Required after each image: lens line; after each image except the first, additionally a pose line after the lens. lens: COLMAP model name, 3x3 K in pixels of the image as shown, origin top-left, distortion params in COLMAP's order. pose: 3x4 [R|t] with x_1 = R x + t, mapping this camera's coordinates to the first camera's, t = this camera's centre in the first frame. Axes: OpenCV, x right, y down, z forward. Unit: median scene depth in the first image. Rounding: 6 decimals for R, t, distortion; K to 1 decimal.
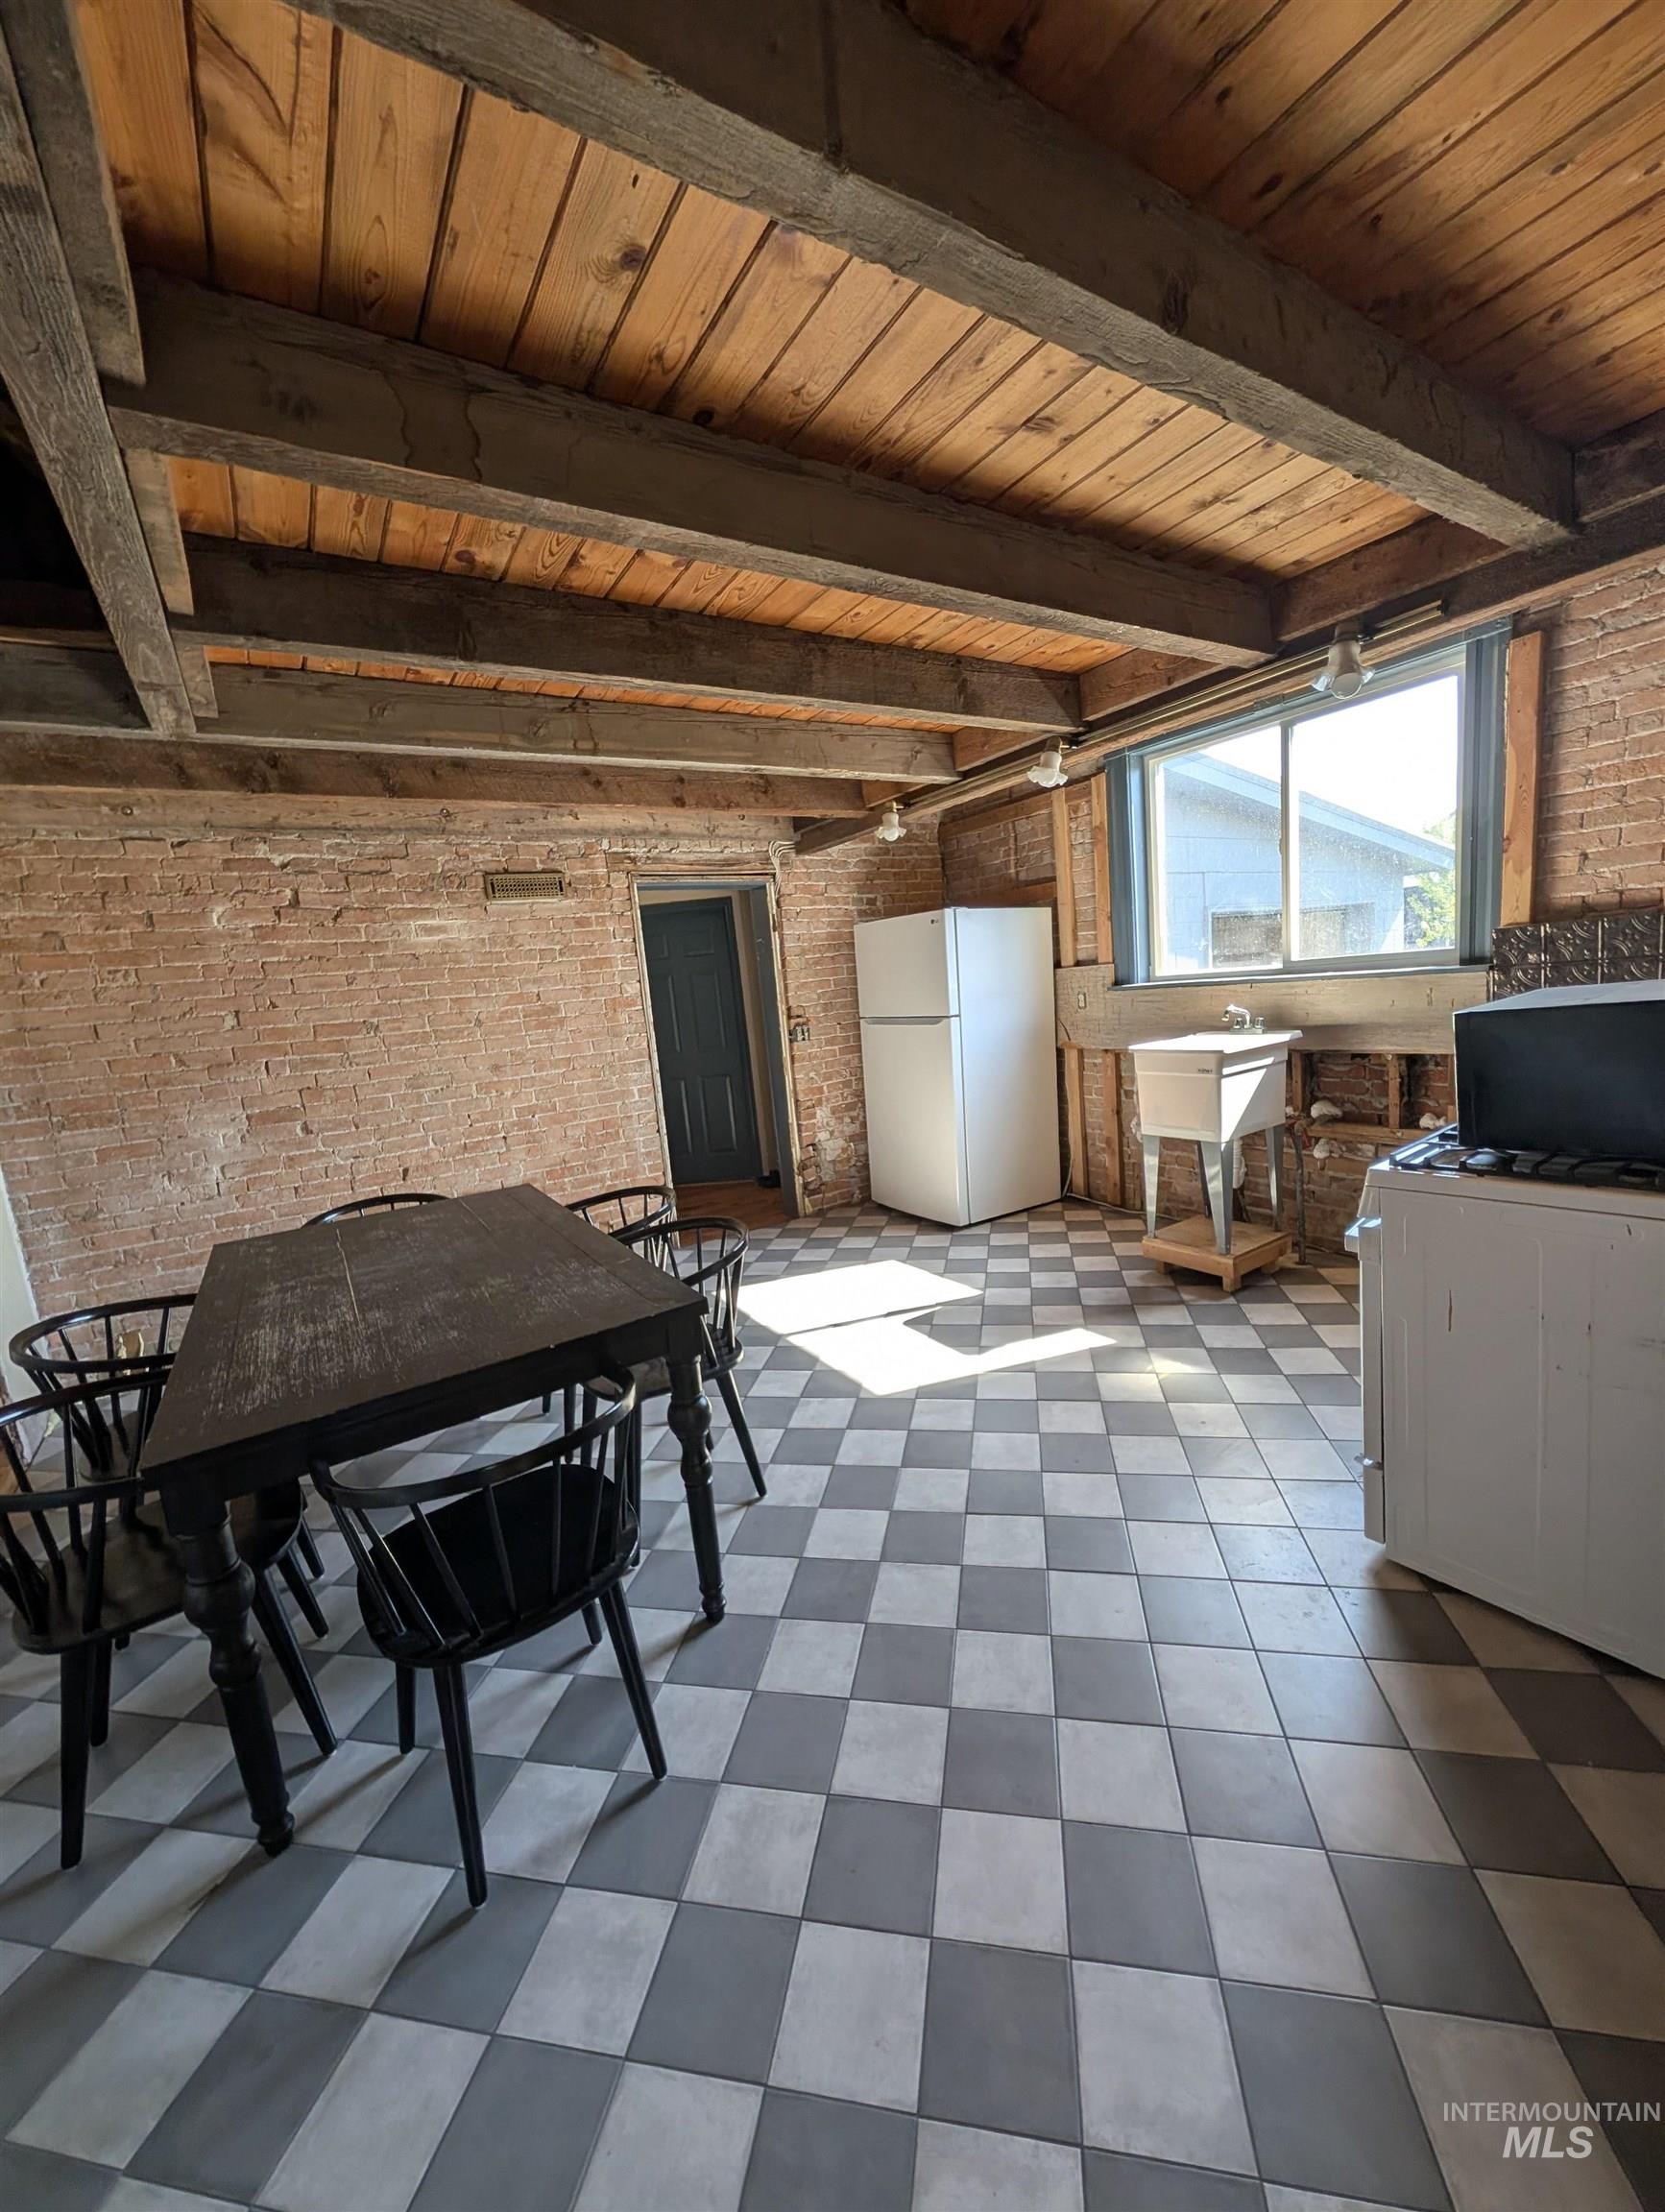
lens RADIAL K [[845.4, 0, 830.9], [0, 845.4, 1113.4], [0, 0, 1]] dist [-0.002113, -0.000795]
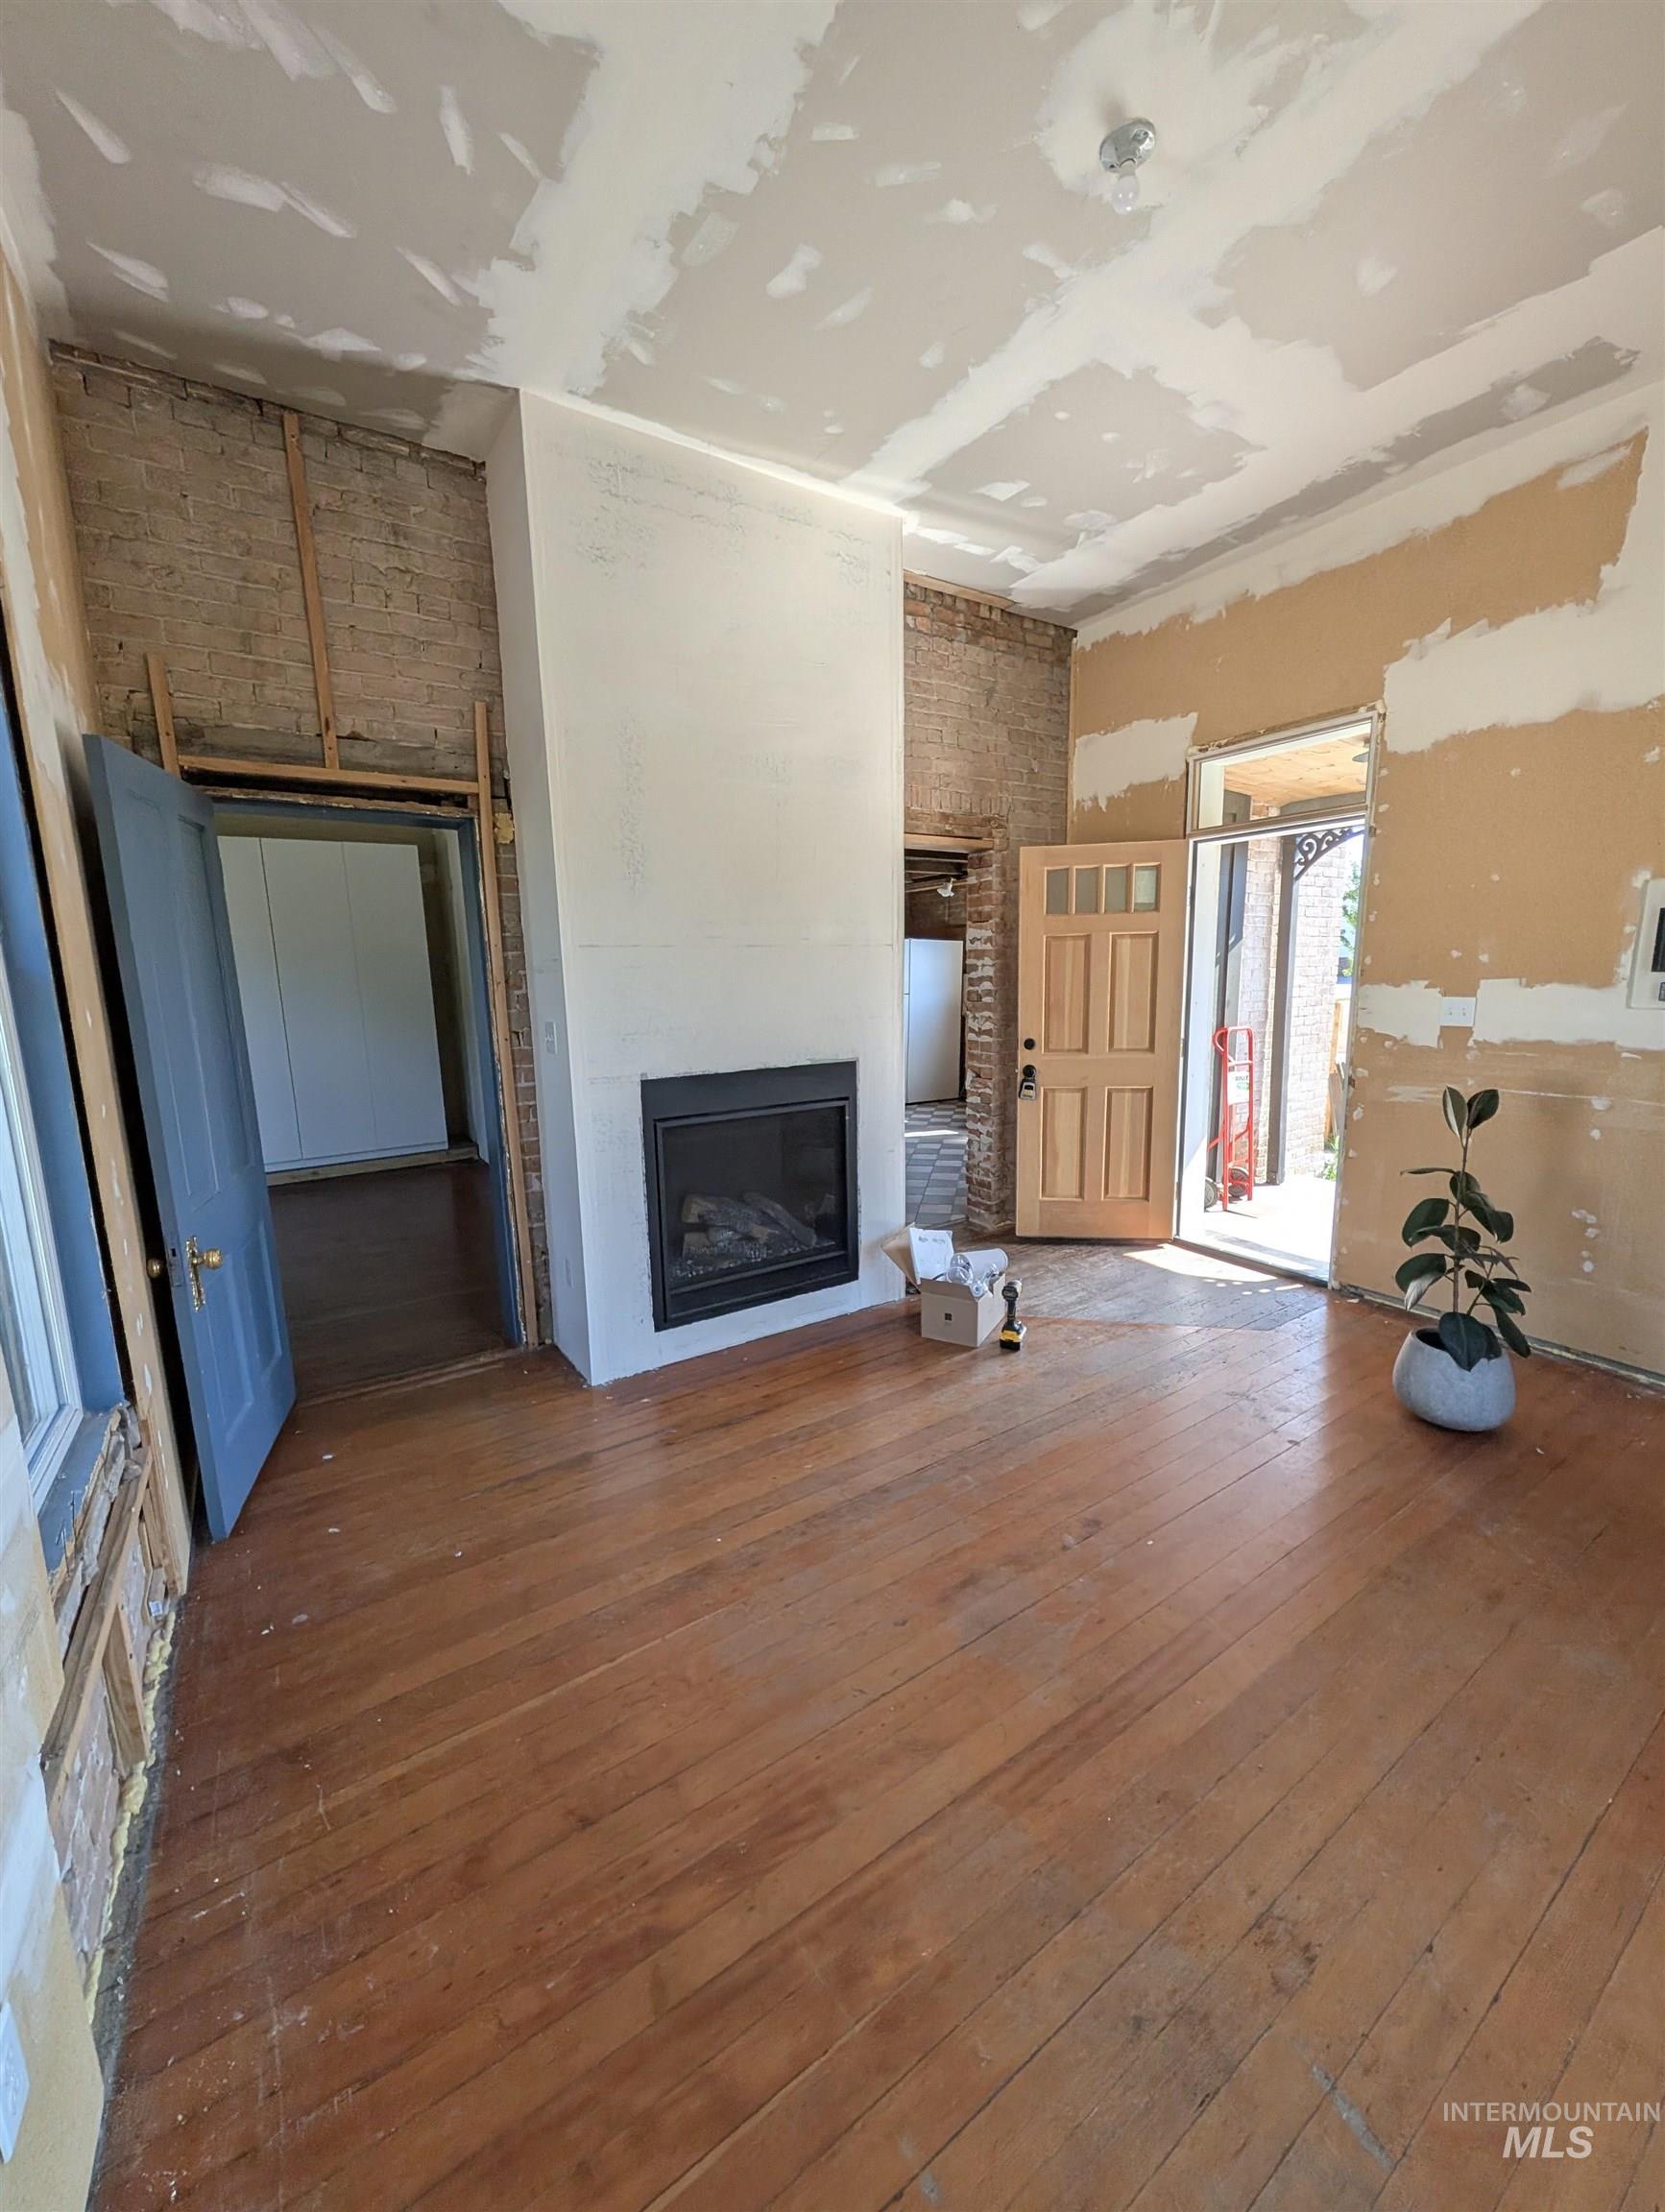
lens RADIAL K [[845.4, 0, 841.5], [0, 845.4, 1110.4], [0, 0, 1]] dist [-0.002113, -0.000795]
pose [[0.997199, 0.072083, 0.019939, -0.026912], [-0.072210, 0.997373, 0.005719, 0.181614], [-0.019475, -0.007143, 0.999785, -1.133781]]
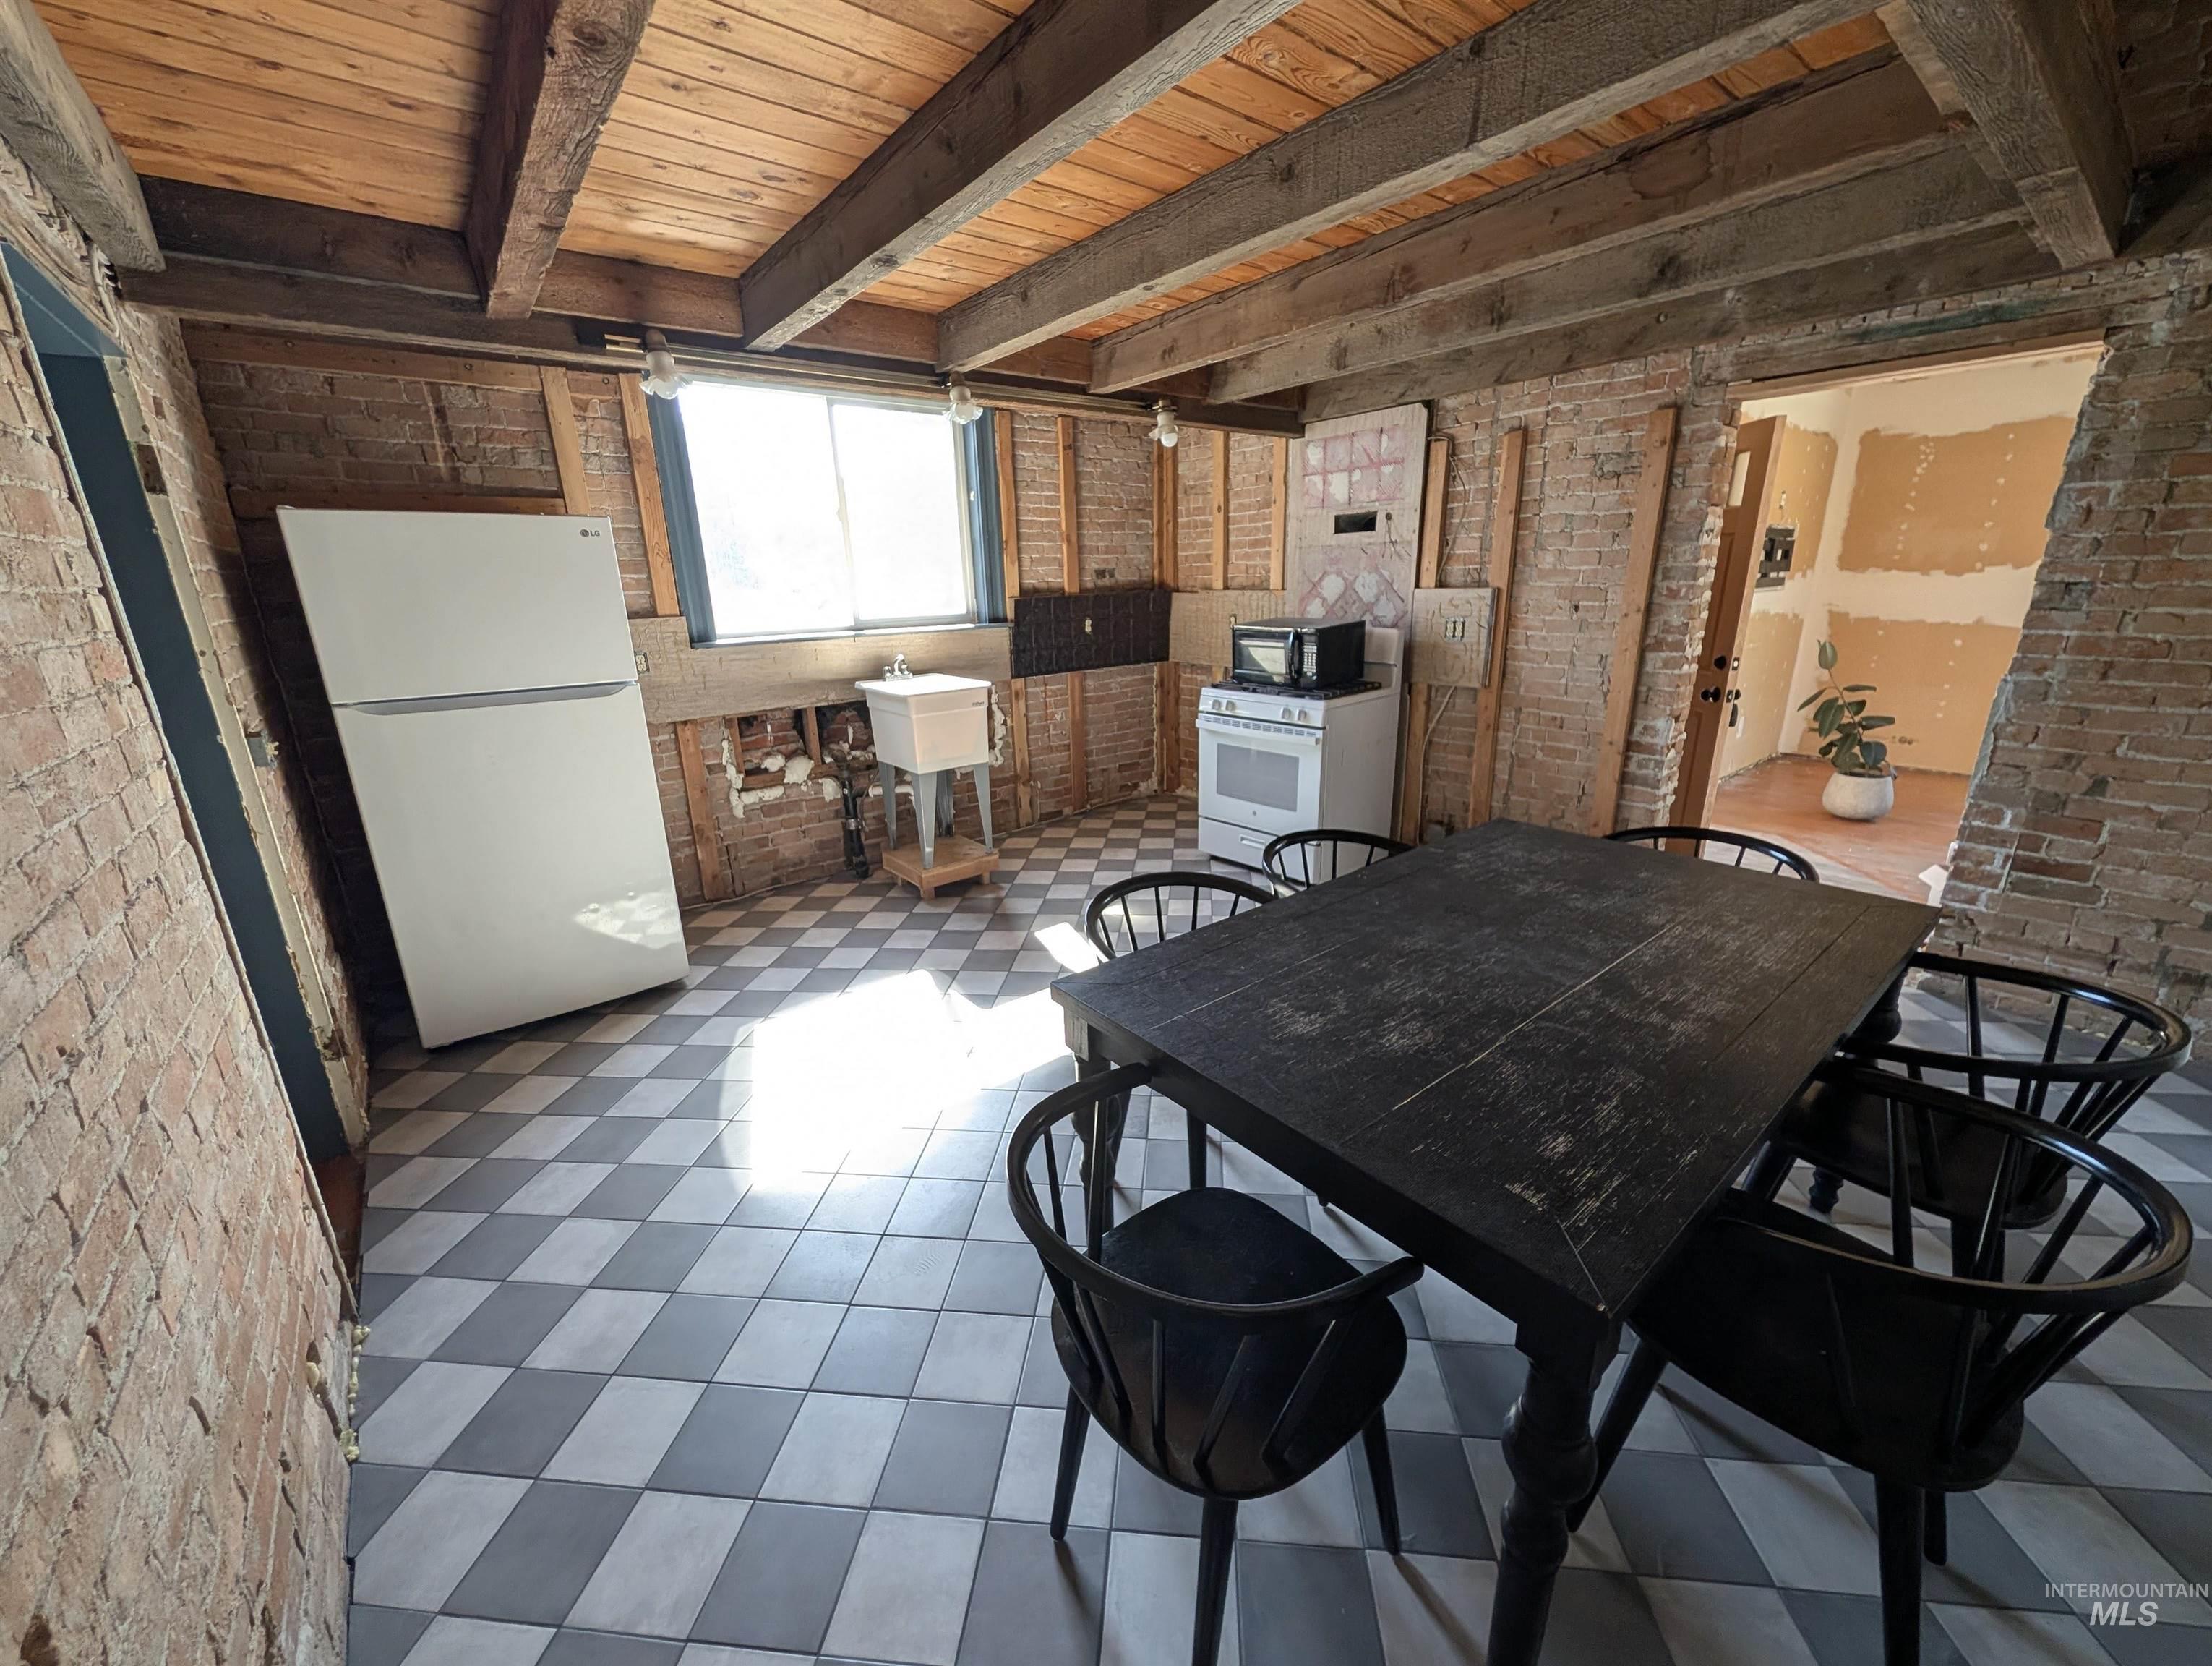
lens RADIAL K [[845.4, 0, 1115.7], [0, 845.4, 825.2], [0, 0, 1]] dist [-0.002113, -0.000795]
pose [[-0.104200, -0.185895, 0.977029, -0.718166], [0.190146, 0.960532, 0.203036, -0.083659], [-0.976210, 0.206935, -0.064740, 0.853444]]
